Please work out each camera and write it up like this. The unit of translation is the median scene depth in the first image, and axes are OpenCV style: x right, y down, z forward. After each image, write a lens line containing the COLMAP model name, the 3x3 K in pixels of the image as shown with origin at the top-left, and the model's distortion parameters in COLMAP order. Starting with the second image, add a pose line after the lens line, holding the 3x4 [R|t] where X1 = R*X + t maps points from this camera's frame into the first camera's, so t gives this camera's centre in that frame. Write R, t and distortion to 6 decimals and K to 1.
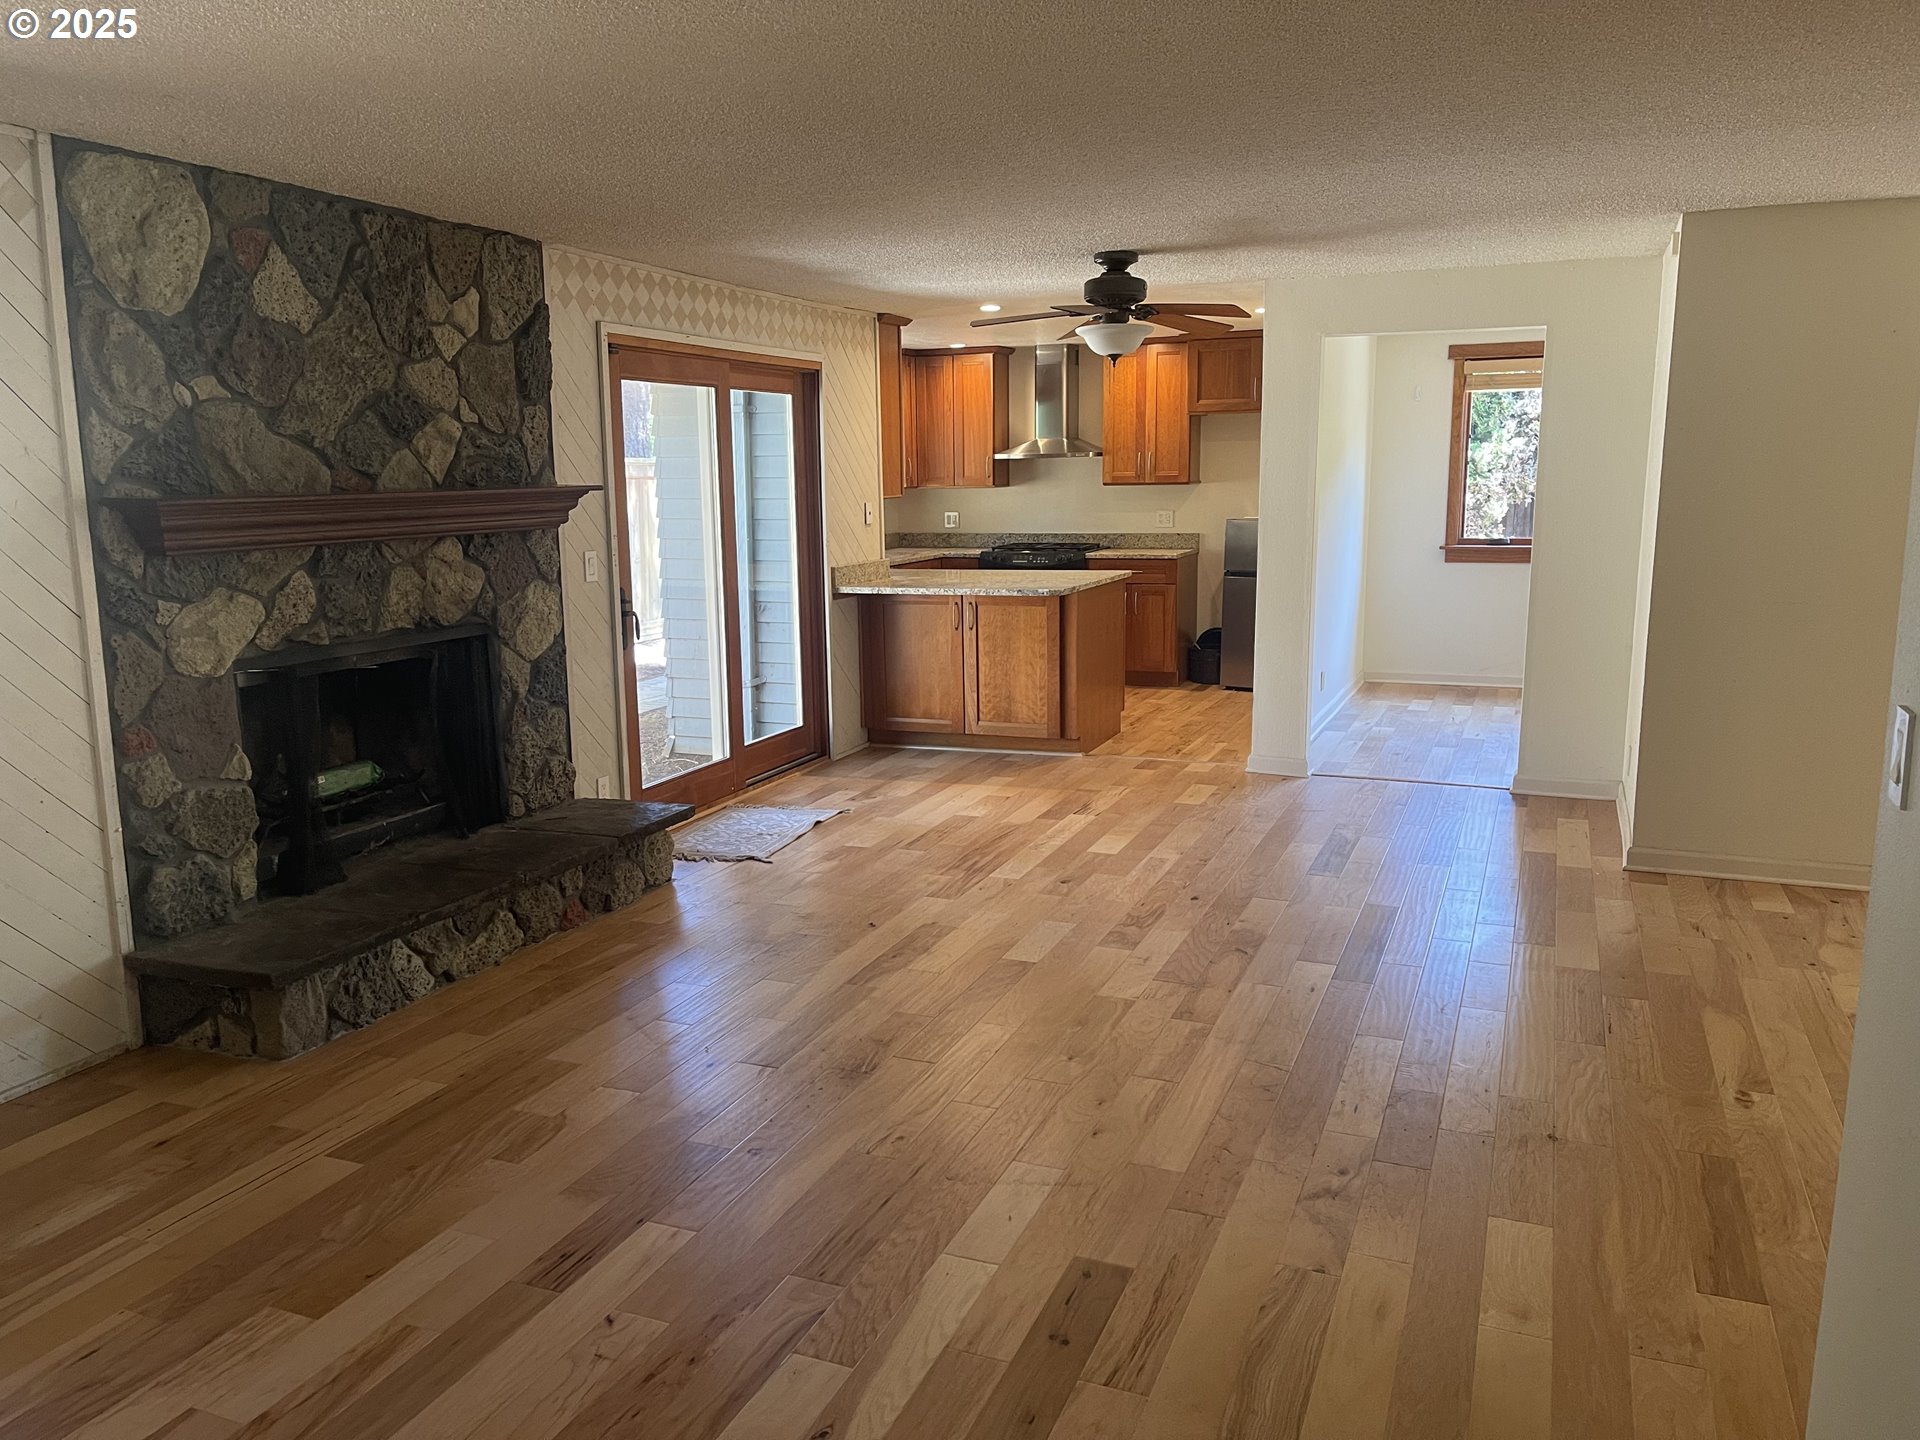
lens RADIAL K [[1446.5, 0, 954.4], [0, 1446.5, 726.8], [0, 0, 1]] dist [0.082113, -0.106736]
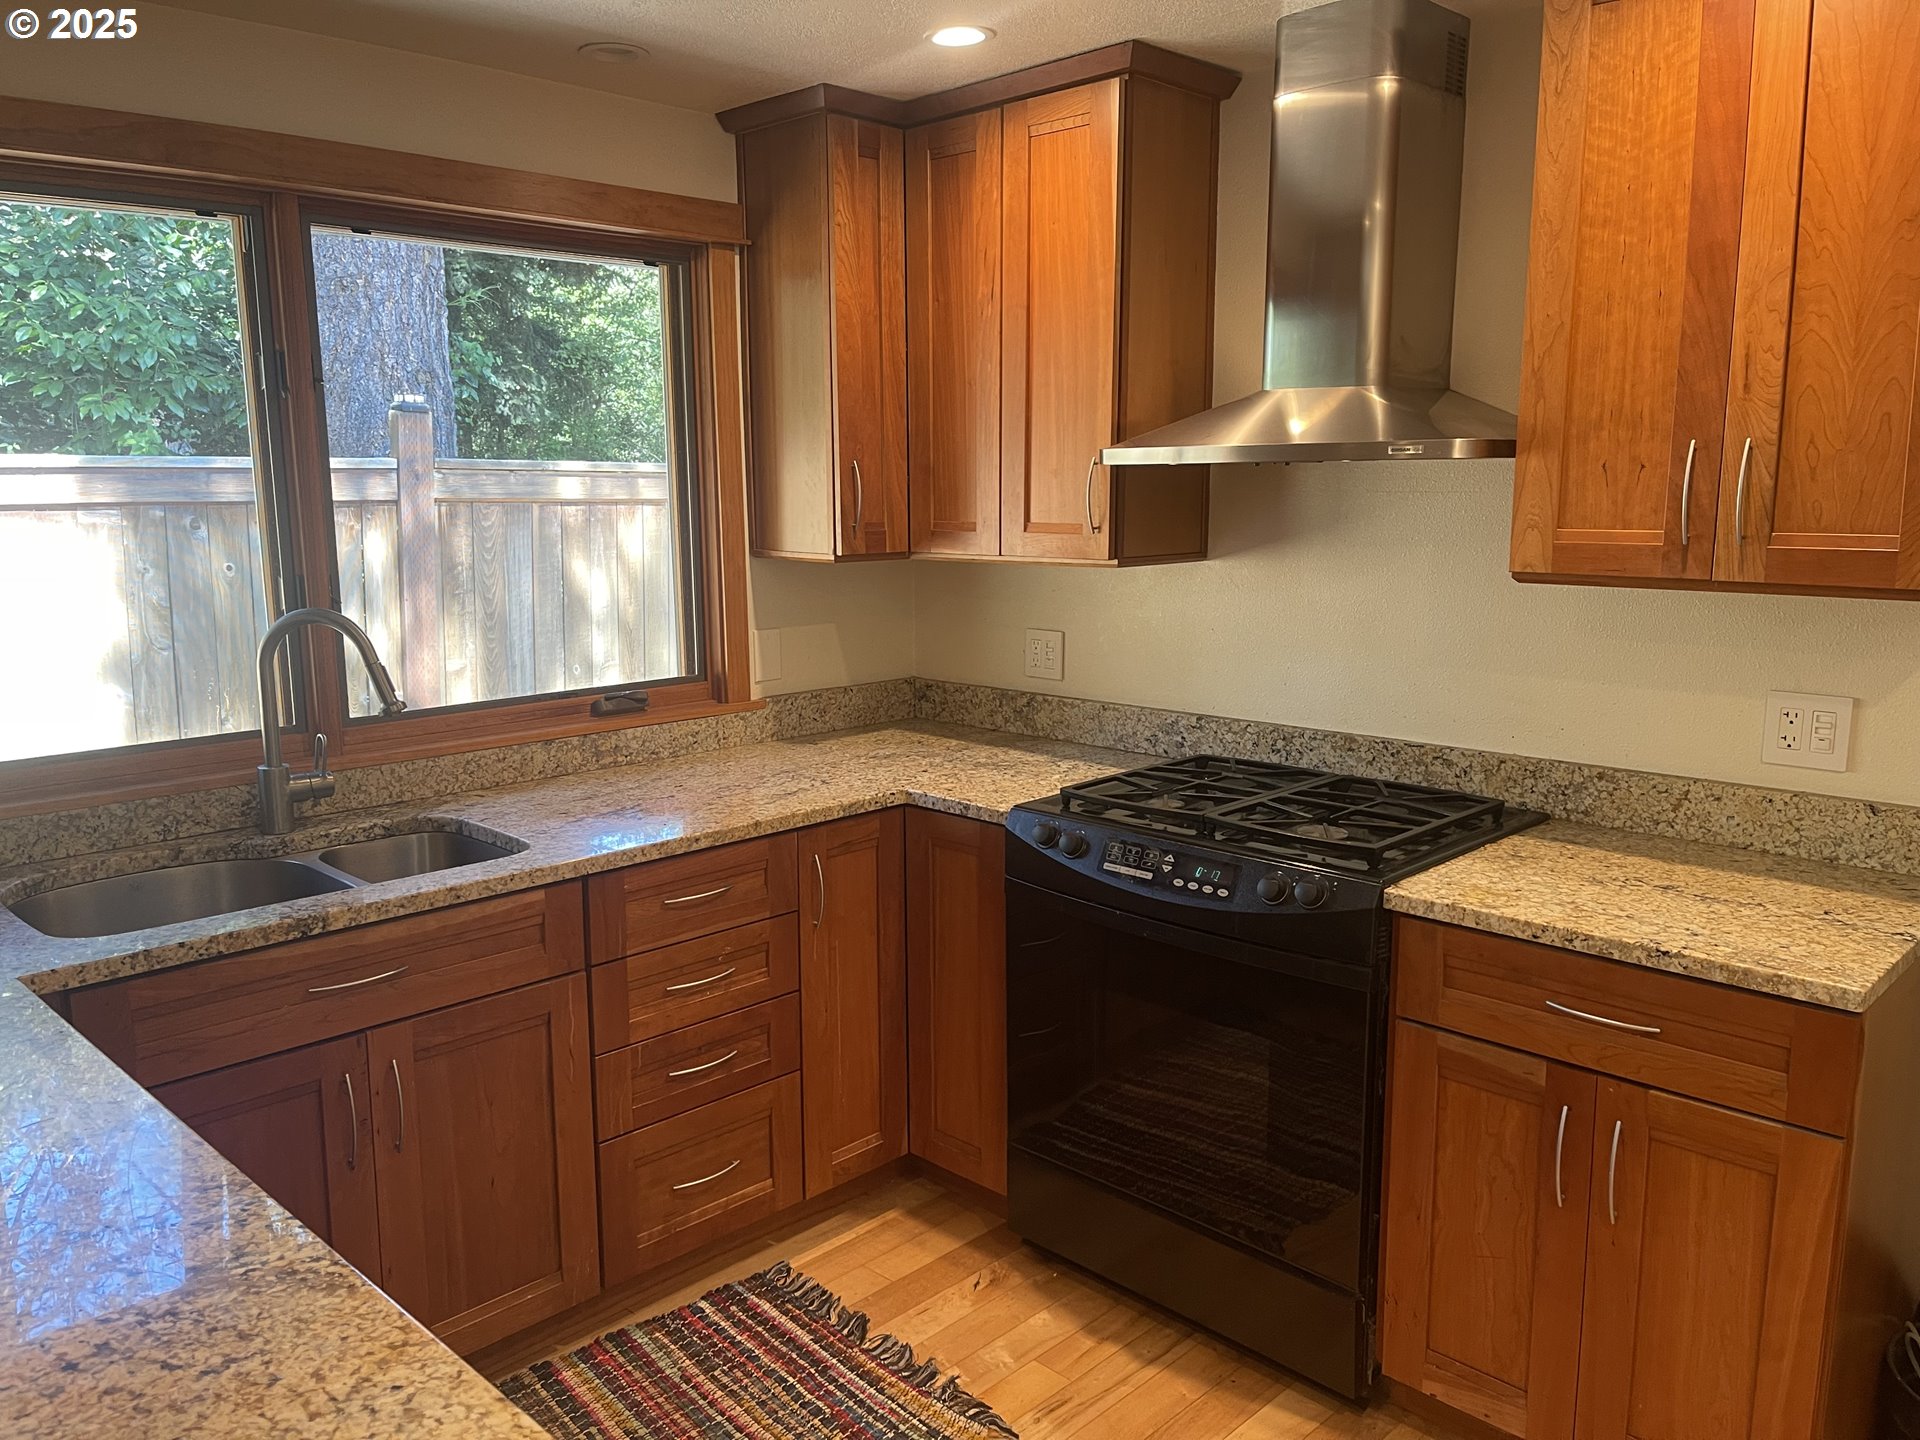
lens RADIAL K [[1437.9, 0, 954.0], [0, 1437.9, 715.4], [0, 0, 1]] dist [0.087197, -0.118779]
pose [[0.923635, 0.069612, -0.376897, 0.145852], [-0.072552, 0.997344, 0.006410, -0.186910], [0.376343, 0.021424, 0.926233, 1.003160]]
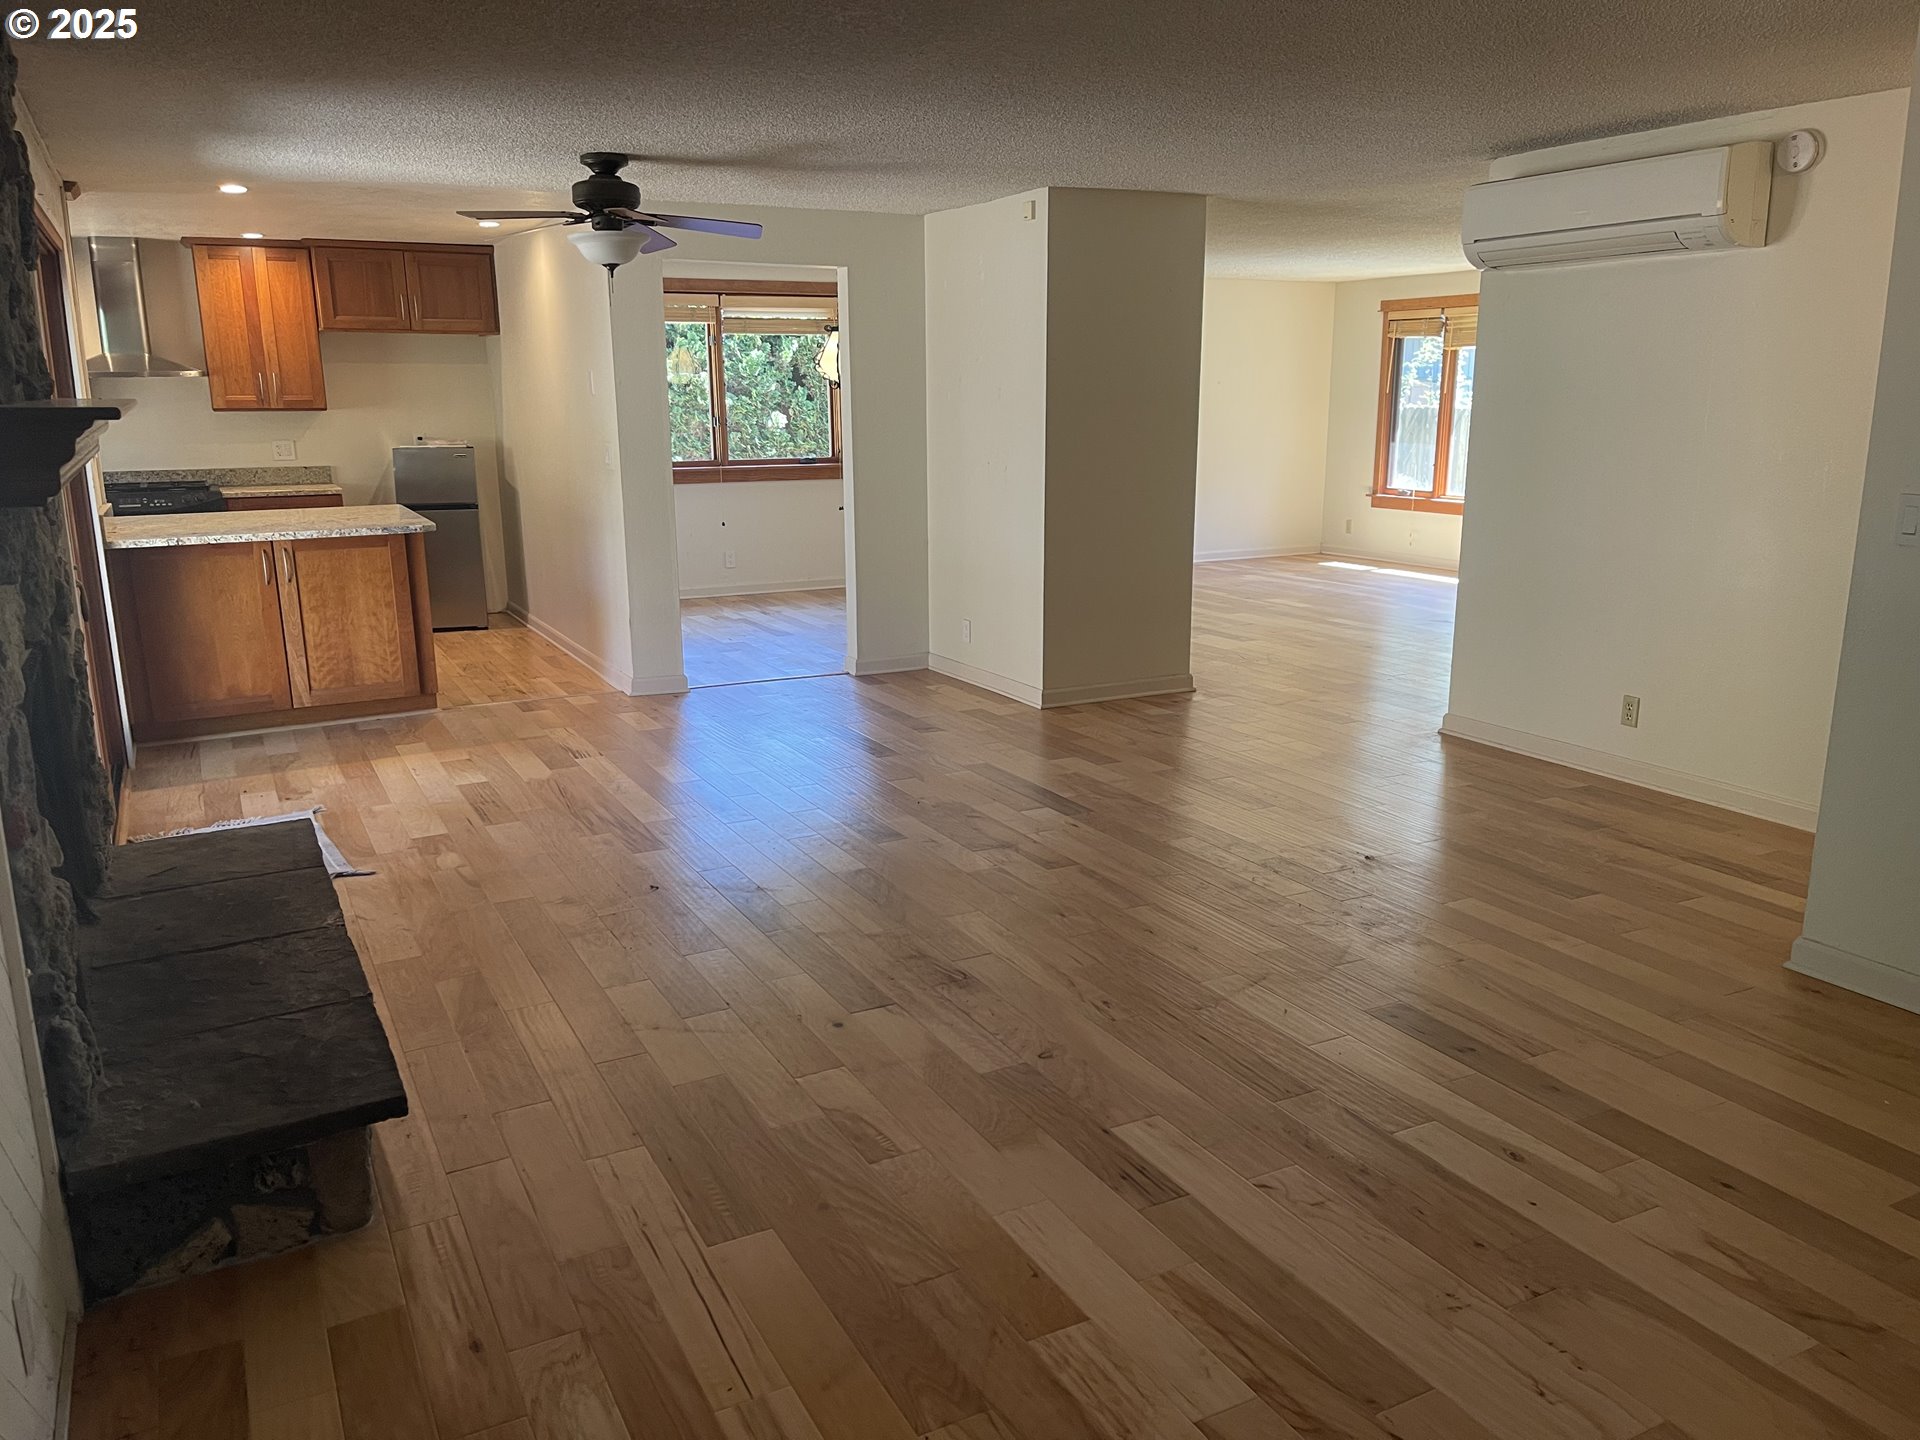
lens RADIAL K [[1446.5, 0, 954.4], [0, 1446.5, 726.8], [0, 0, 1]] dist [0.082113, -0.106736]
pose [[0.638571, -0.165773, 0.751496, -0.392031], [0.136489, 0.985438, 0.101400, -0.018607], [-0.757362, 0.037820, 0.651899, 0.169541]]
